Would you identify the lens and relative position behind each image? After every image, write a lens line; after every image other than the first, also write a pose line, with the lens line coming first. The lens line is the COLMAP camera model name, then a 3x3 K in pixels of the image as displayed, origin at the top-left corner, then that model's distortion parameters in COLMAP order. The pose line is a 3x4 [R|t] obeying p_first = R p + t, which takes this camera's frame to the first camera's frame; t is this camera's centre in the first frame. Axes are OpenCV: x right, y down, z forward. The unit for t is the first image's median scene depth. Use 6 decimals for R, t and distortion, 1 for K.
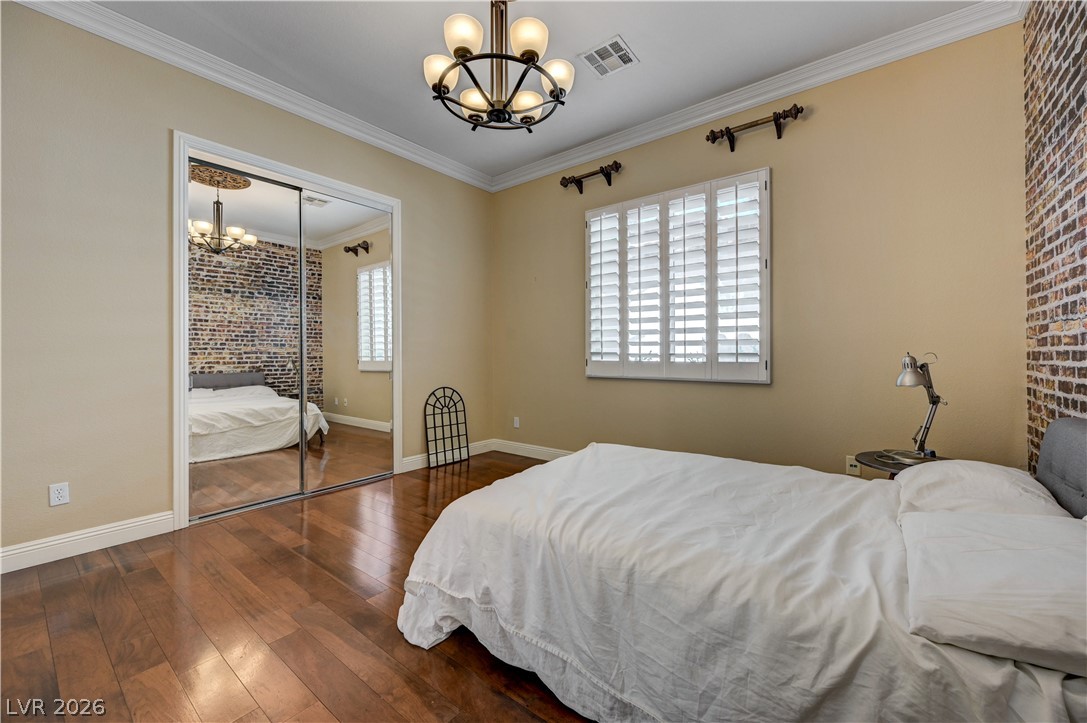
lens RADIAL K [[432.2, 0, 544.4], [0, 432.2, 353.2], [0, 0, 1]] dist [-0.001492, -0.000581]
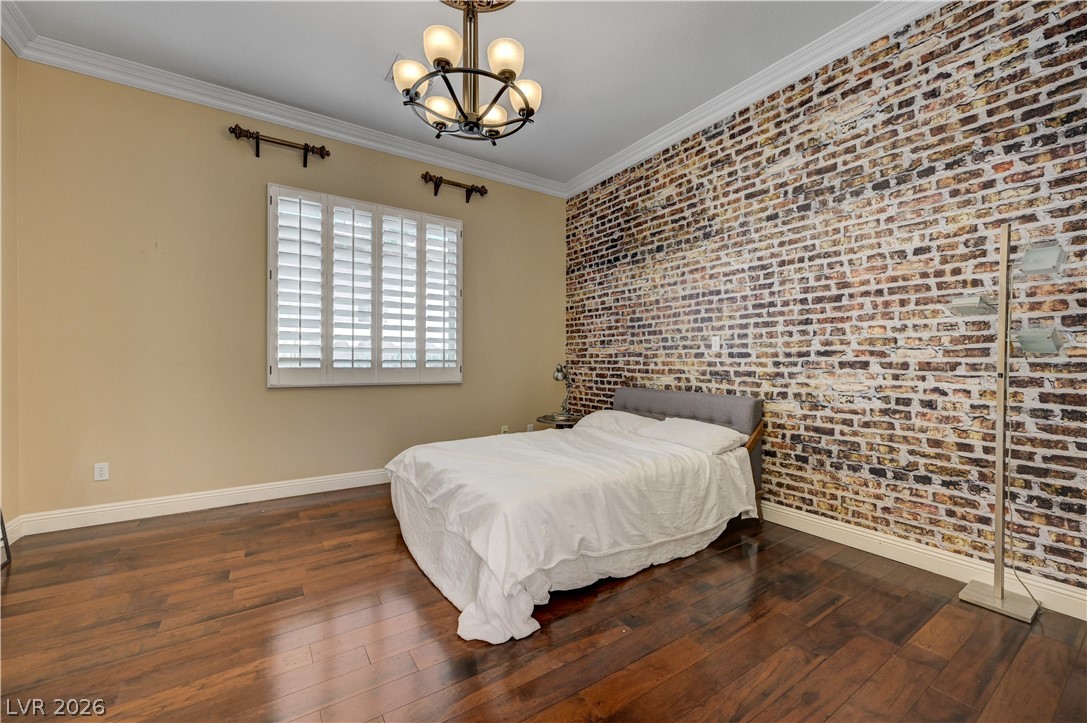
lens RADIAL K [[432.2, 0, 545.0], [0, 432.2, 364.2], [0, 0, 1]] dist [-0.001492, -0.000581]
pose [[0.311051, -0.002483, 0.950390, -0.538644], [-0.007392, 0.999960, 0.005032, 0.003114], [-0.950364, -0.008591, 0.311020, 0.268673]]
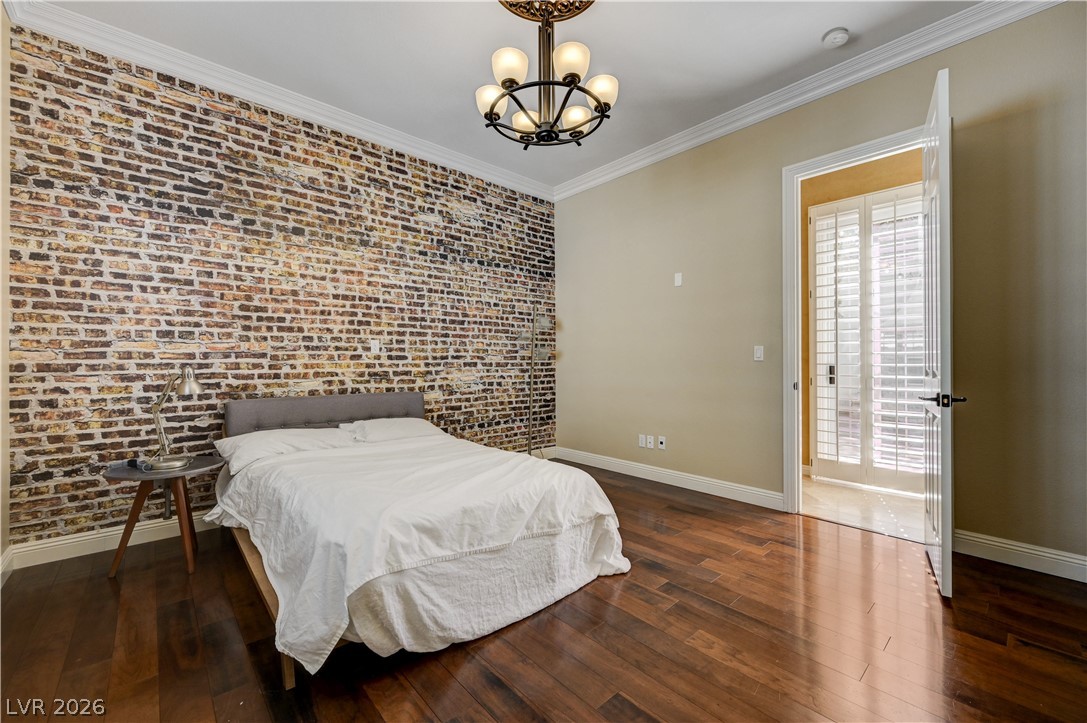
lens RADIAL K [[432.2, 0, 542.0], [0, 432.2, 366.2], [0, 0, 1]] dist [-0.001492, -0.000581]
pose [[-0.984824, 0.012589, 0.173100, -0.138450], [0.012822, 0.999918, 0.000230, 0.010179], [-0.173083, 0.002446, -0.984904, 1.054913]]
